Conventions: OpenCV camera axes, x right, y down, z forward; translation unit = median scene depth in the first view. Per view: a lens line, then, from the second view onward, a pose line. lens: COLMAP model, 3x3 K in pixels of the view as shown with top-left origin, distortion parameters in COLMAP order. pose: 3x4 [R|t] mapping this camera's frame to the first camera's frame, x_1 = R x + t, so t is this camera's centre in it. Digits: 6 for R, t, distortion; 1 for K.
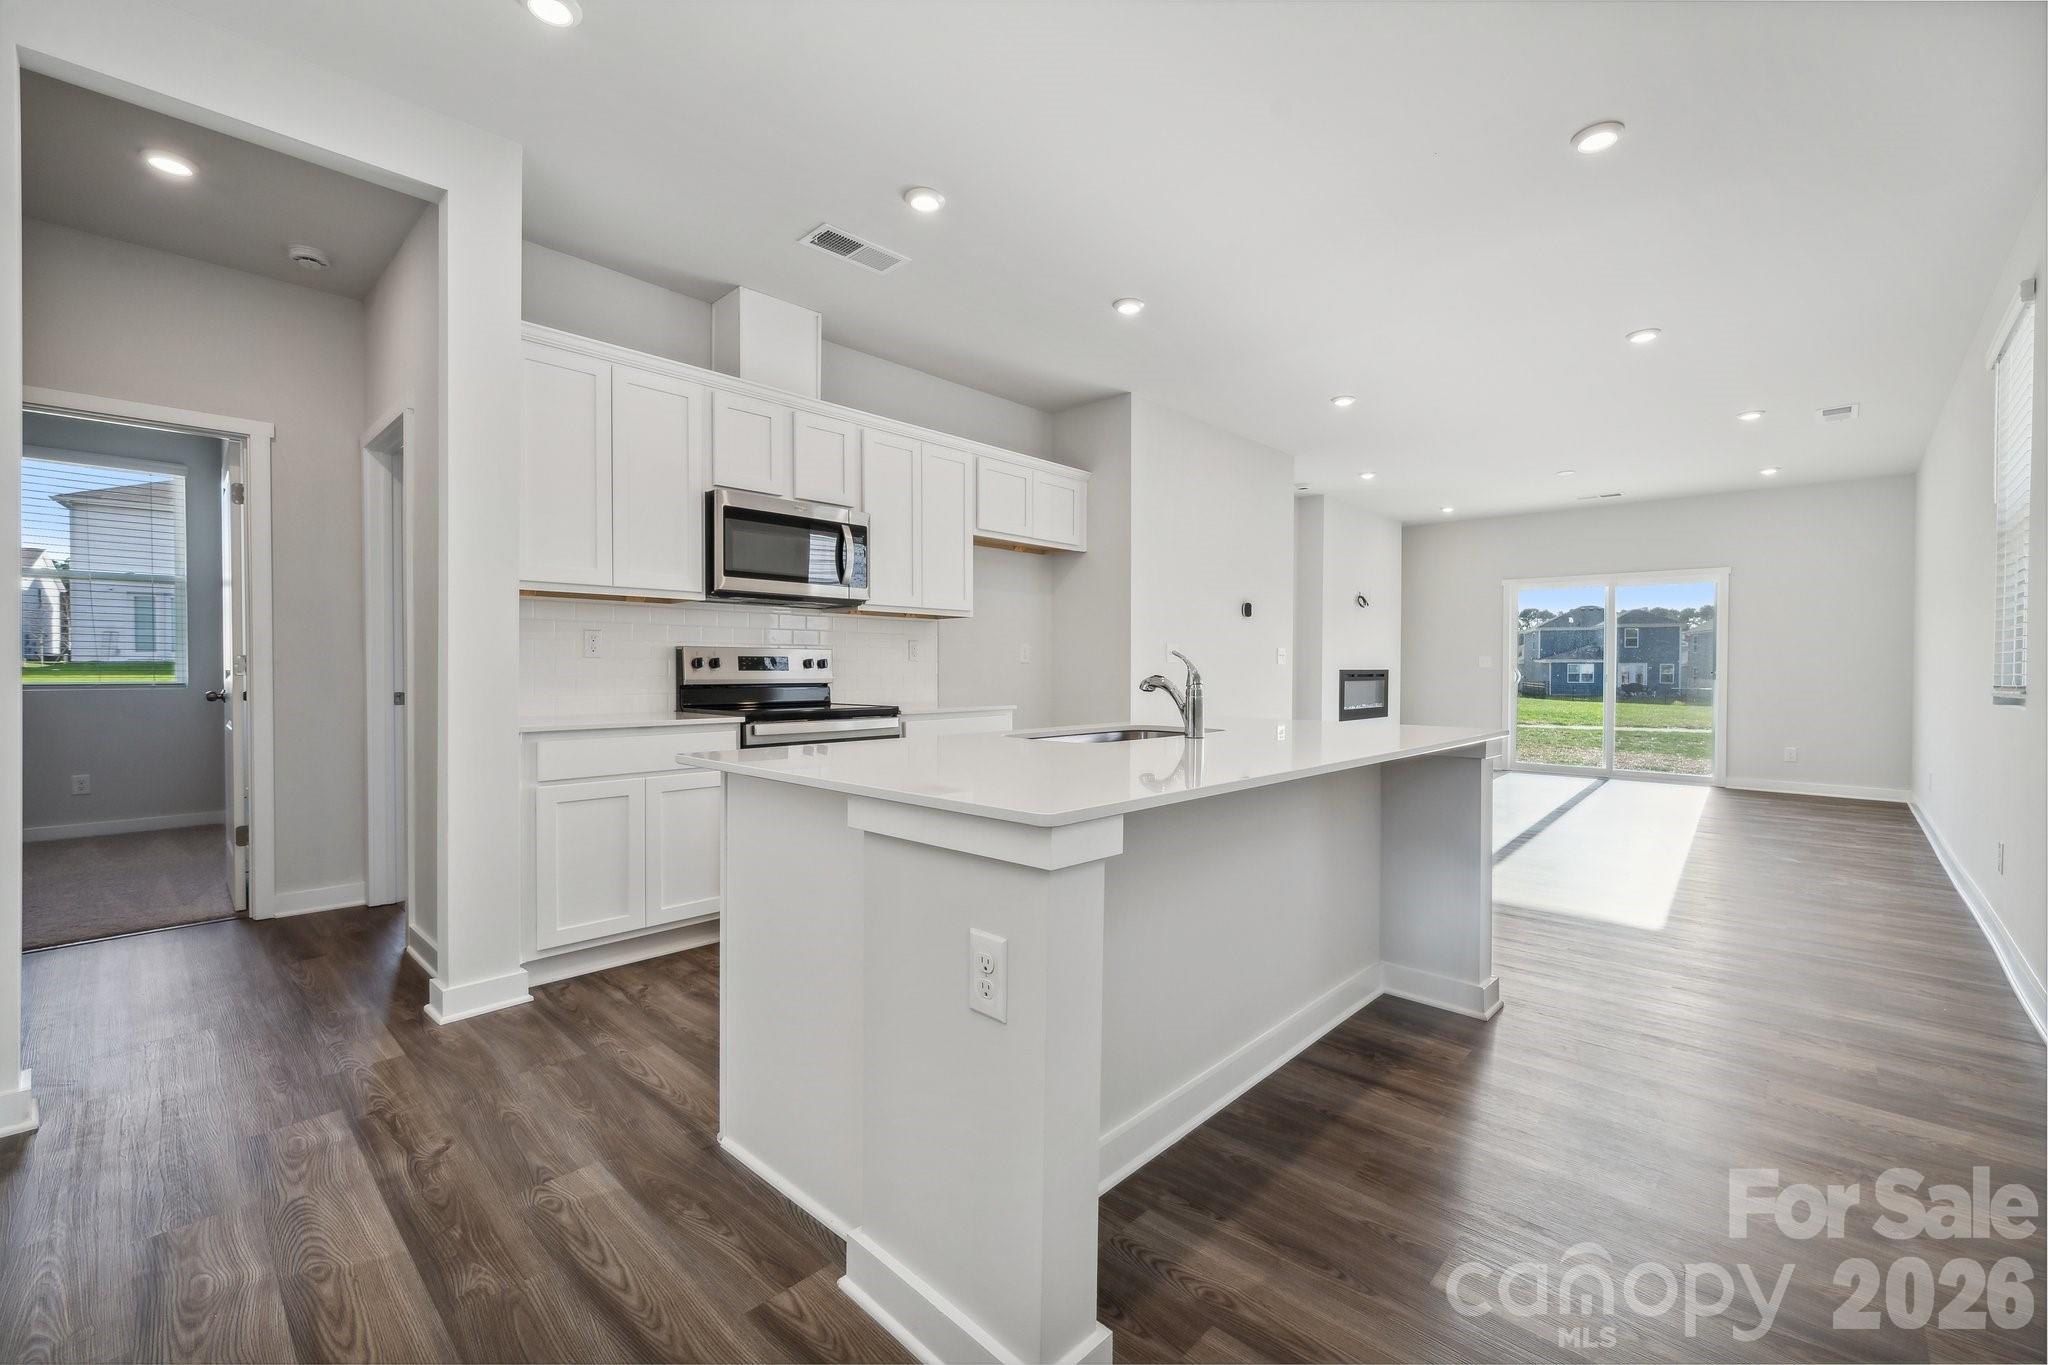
lens RADIAL K [[848.7, 0, 1024.0], [0, 848.7, 682.5], [0, 0, 1]] dist [-0.000003, -0.000023]
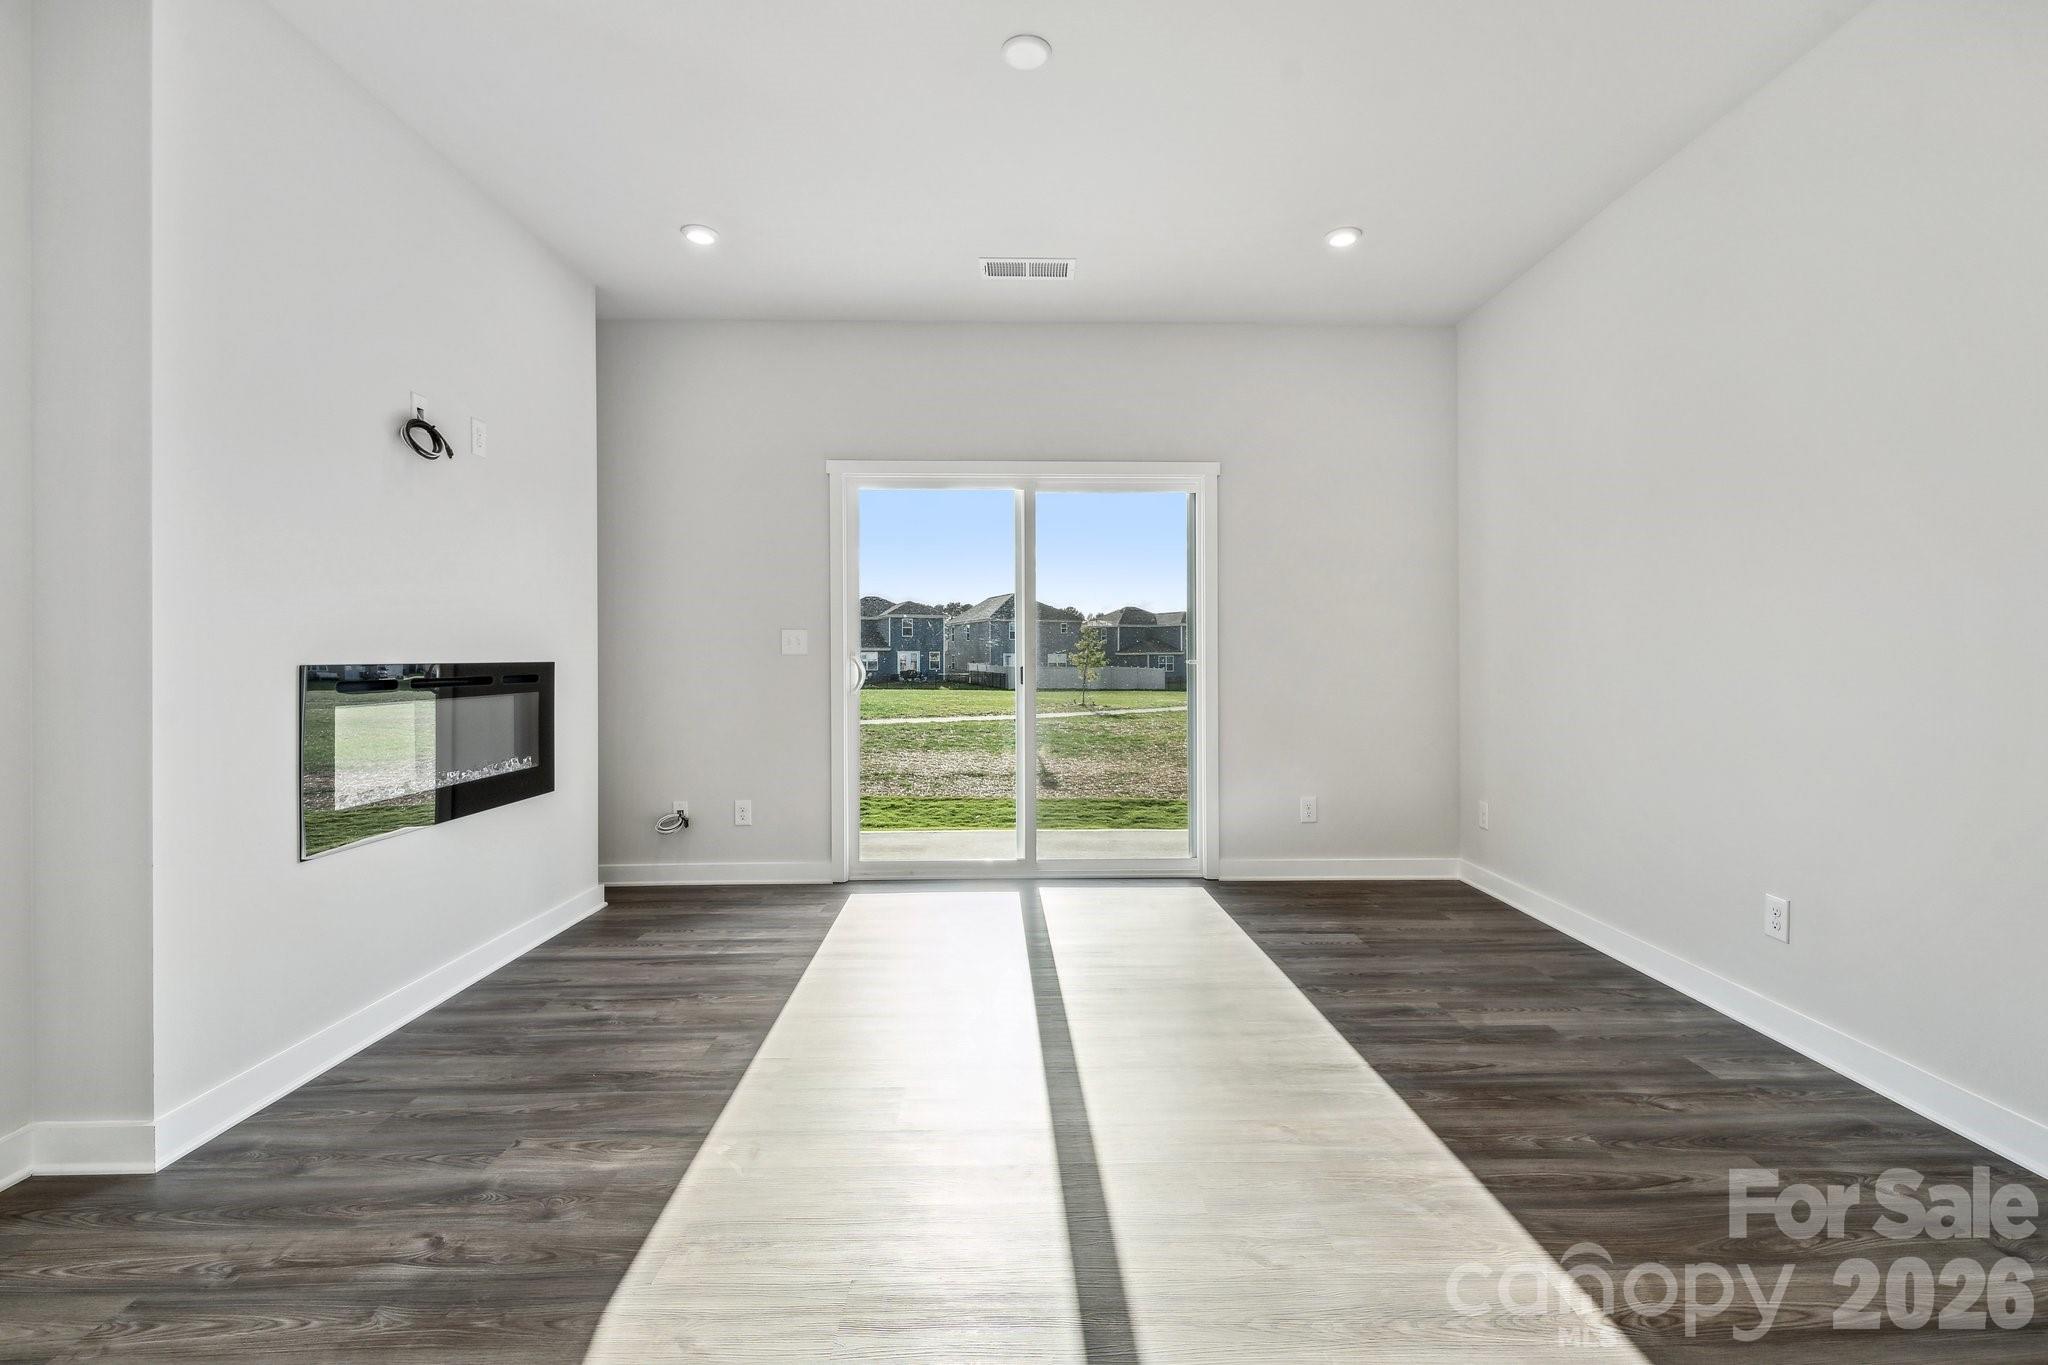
lens RADIAL K [[824.5, 0, 1024.3], [0, 824.5, 656.5], [0, 0, 1]] dist [-0.000137, -0.000004]
pose [[0.706752, -0.004705, 0.707446, 0.322068], [0.017209, 0.999796, -0.010542, -0.010608], [-0.707252, 0.019625, 0.706689, 0.607400]]
